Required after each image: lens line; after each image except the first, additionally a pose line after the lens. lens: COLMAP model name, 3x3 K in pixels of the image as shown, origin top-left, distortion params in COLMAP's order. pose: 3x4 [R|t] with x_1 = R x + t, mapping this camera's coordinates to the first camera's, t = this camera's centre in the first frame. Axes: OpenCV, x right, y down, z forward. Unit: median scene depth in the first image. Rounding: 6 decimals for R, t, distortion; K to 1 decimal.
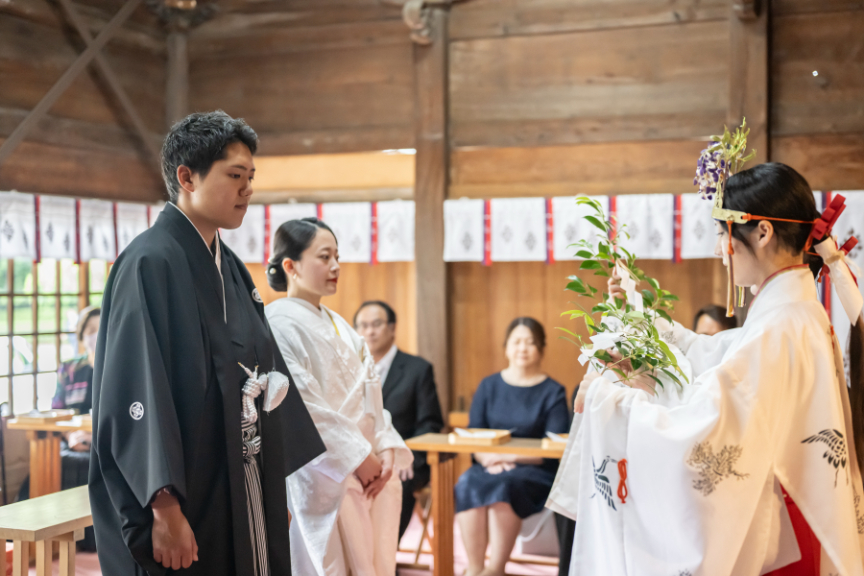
lens RADIAL K [[1224.8, 0, 434.1], [0, 1224.8, 283.6], [0, 0, 1]] dist [-0.013864, 0.000000]
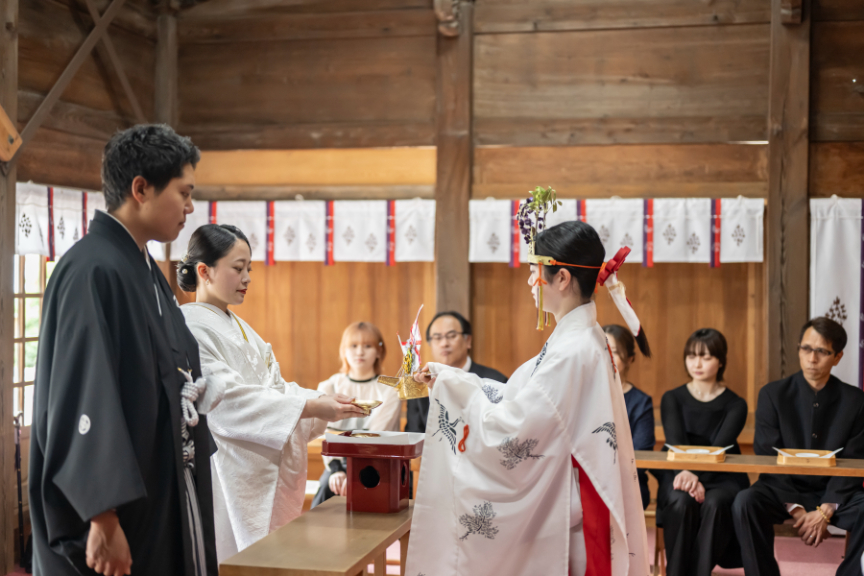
lens RADIAL K [[1224.8, 0, 433.4], [0, 1224.8, 296.0], [0, 0, 1]] dist [-0.013864, 0.000000]
pose [[0.988420, 0.006319, 0.151612, -0.170665], [-0.008549, 0.999865, 0.014066, -0.005344], [-0.151503, -0.015199, 0.988340, 0.050132]]
